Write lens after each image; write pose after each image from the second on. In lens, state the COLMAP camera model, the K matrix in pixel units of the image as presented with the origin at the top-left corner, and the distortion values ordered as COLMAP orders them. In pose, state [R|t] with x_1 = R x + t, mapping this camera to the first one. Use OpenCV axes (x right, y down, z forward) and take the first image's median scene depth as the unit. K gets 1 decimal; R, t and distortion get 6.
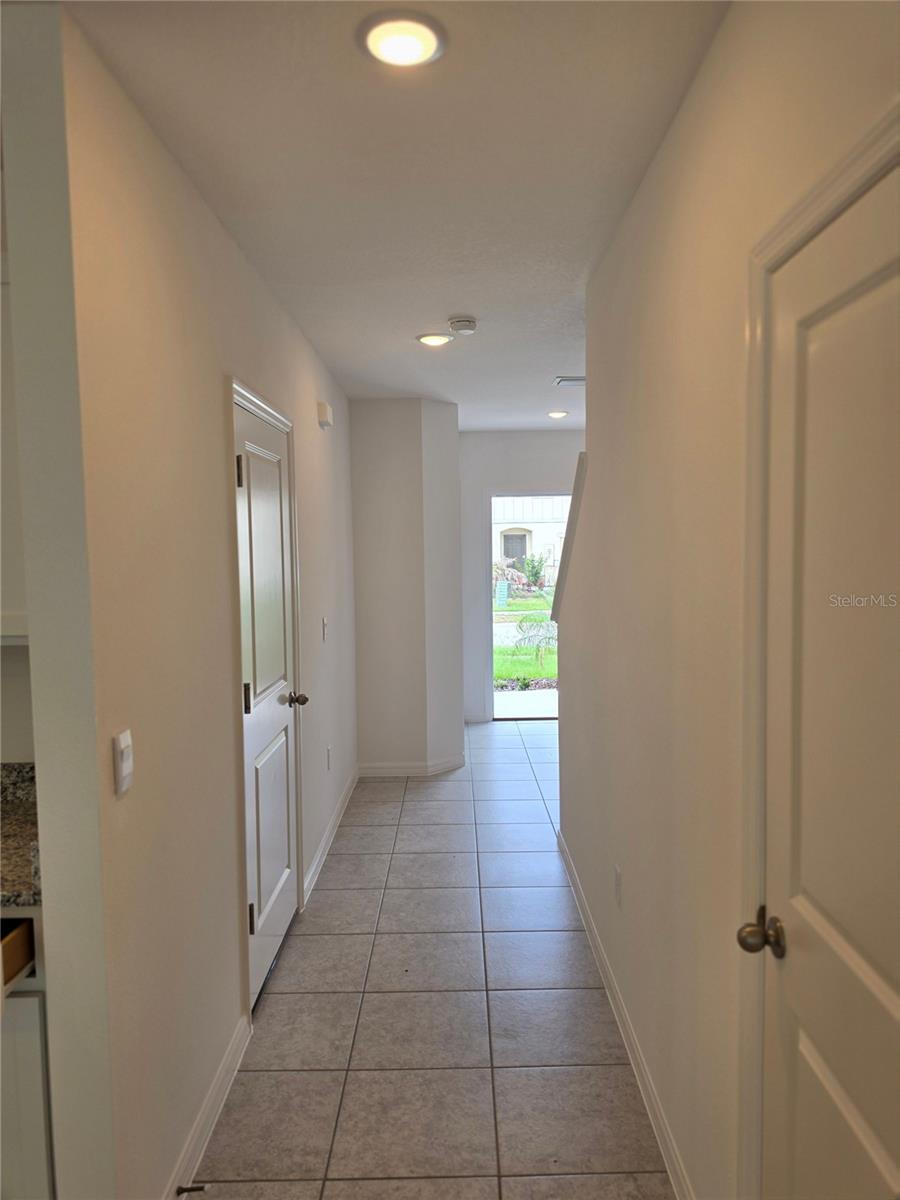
lens RADIAL K [[824.5, 0, 451.6], [0, 824.5, 595.0], [0, 0, 1]] dist [0.060489, -0.077191]
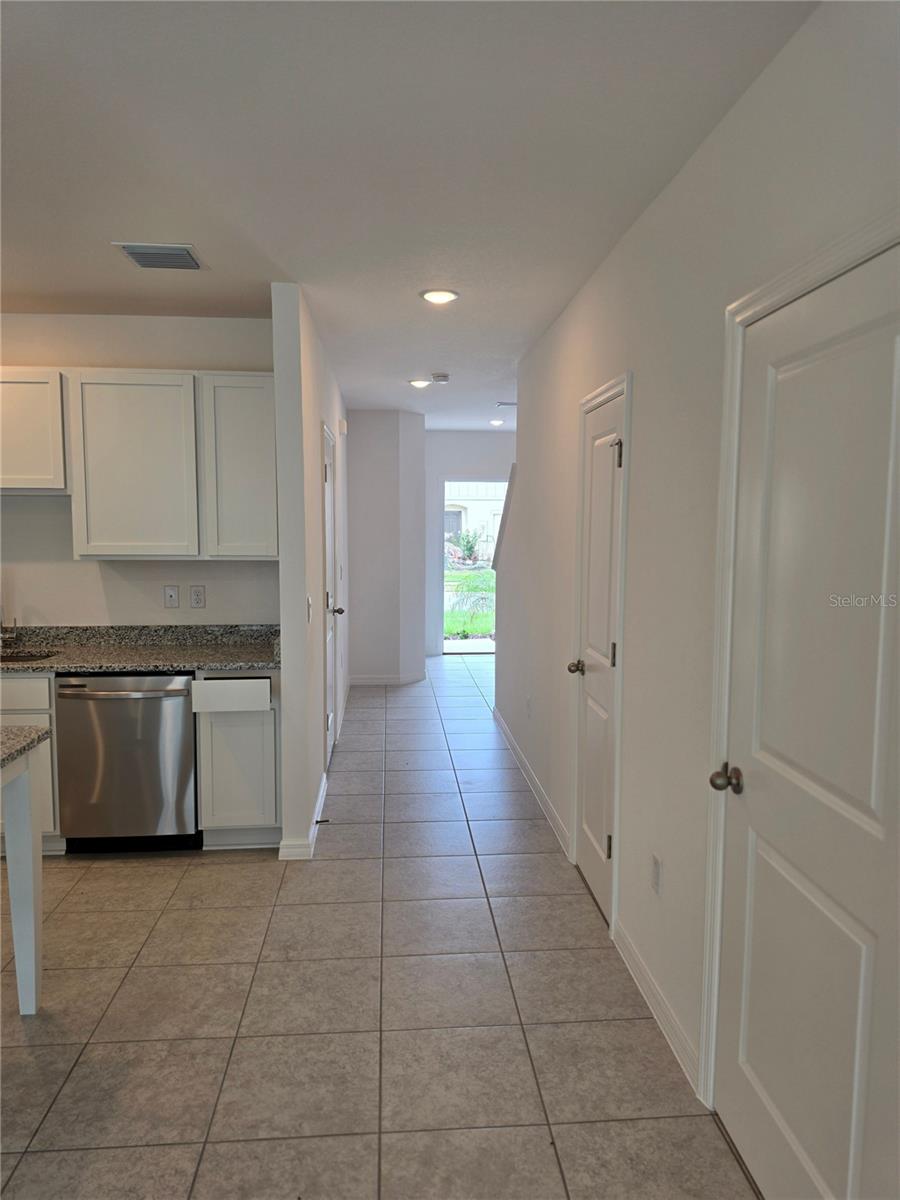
lens RADIAL K [[824.5, 0, 447.5], [0, 824.5, 601.8], [0, 0, 1]] dist [0.060489, -0.077191]
pose [[0.996878, 0.012394, 0.077981, -0.051379], [-0.015299, 0.999207, 0.036767, 0.023943], [-0.077463, -0.037845, 0.996277, -0.332634]]
